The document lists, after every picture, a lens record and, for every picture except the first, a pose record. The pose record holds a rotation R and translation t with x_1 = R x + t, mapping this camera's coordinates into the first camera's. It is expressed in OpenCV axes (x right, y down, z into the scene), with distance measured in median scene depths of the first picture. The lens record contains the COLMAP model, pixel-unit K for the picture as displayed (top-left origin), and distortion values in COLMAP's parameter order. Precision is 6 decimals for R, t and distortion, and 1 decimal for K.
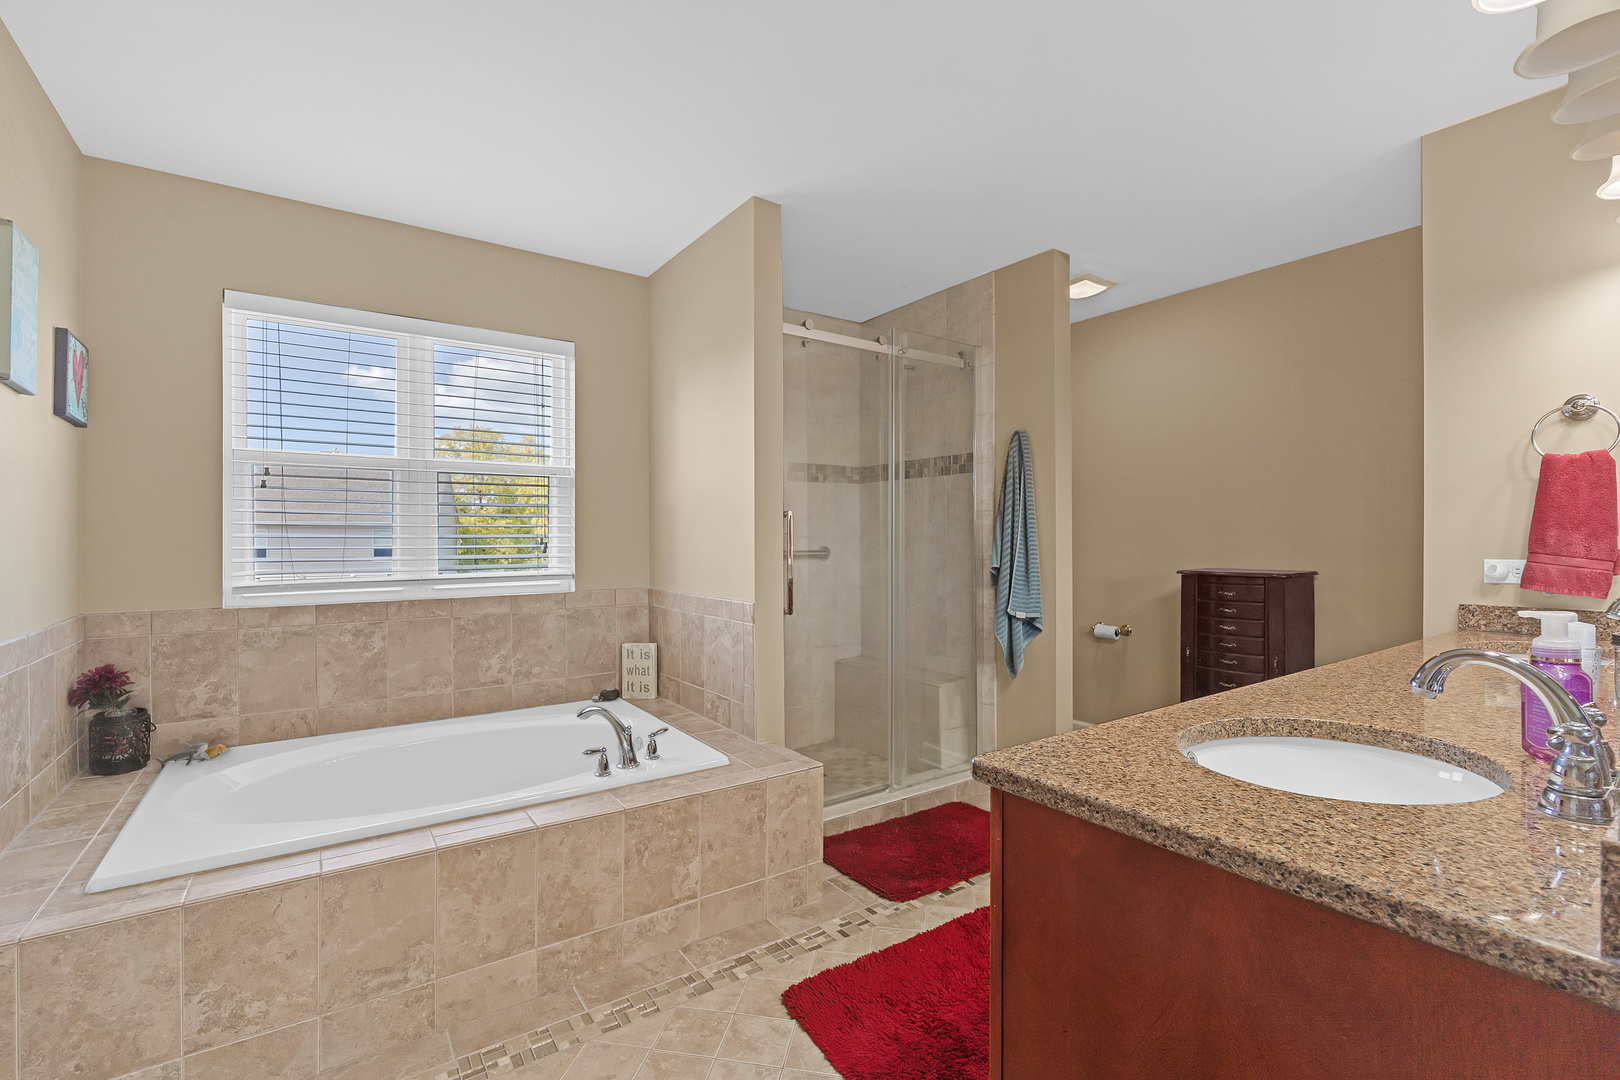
lens RADIAL K [[716.9, 0, 812.4], [0, 716.9, 538.2], [0, 0, 1]] dist [0.002128, 0.000521]
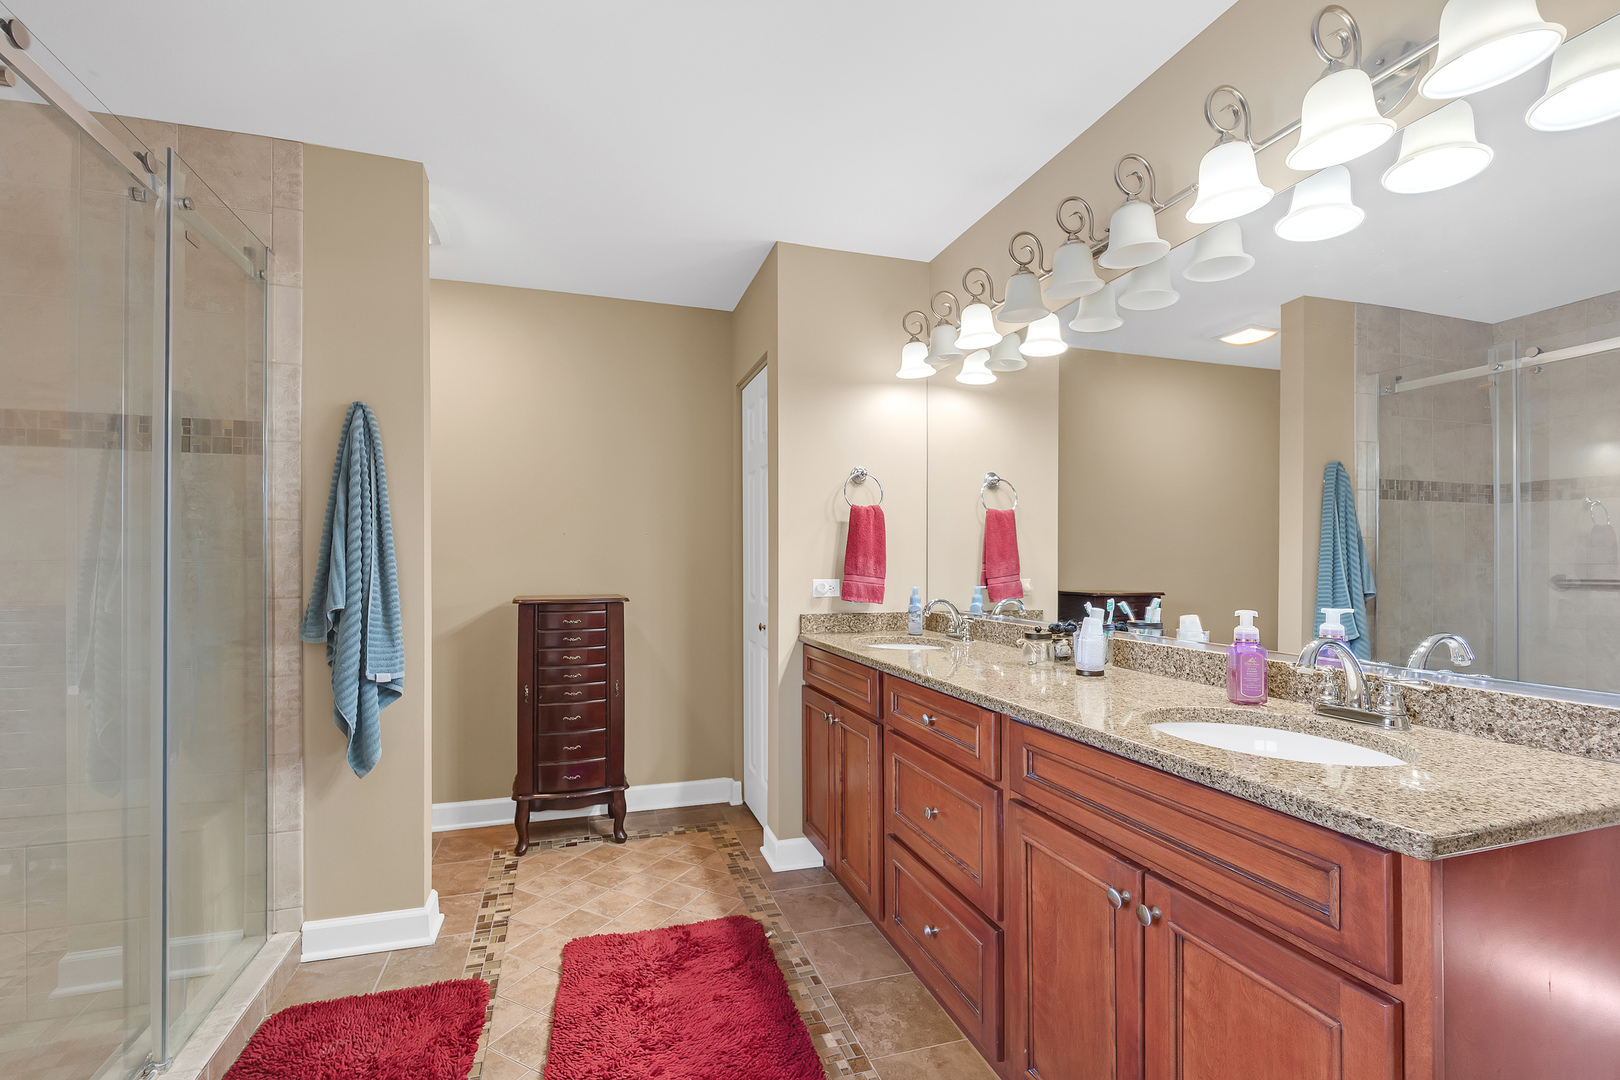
lens RADIAL K [[716.9, 0, 804.2], [0, 716.9, 557.7], [0, 0, 1]] dist [0.002128, 0.000521]
pose [[0.302084, 0.001340, 0.953280, -0.230366], [-0.002163, 0.999997, -0.000720, -0.006747], [-0.953279, -0.001845, 0.302086, 0.411638]]
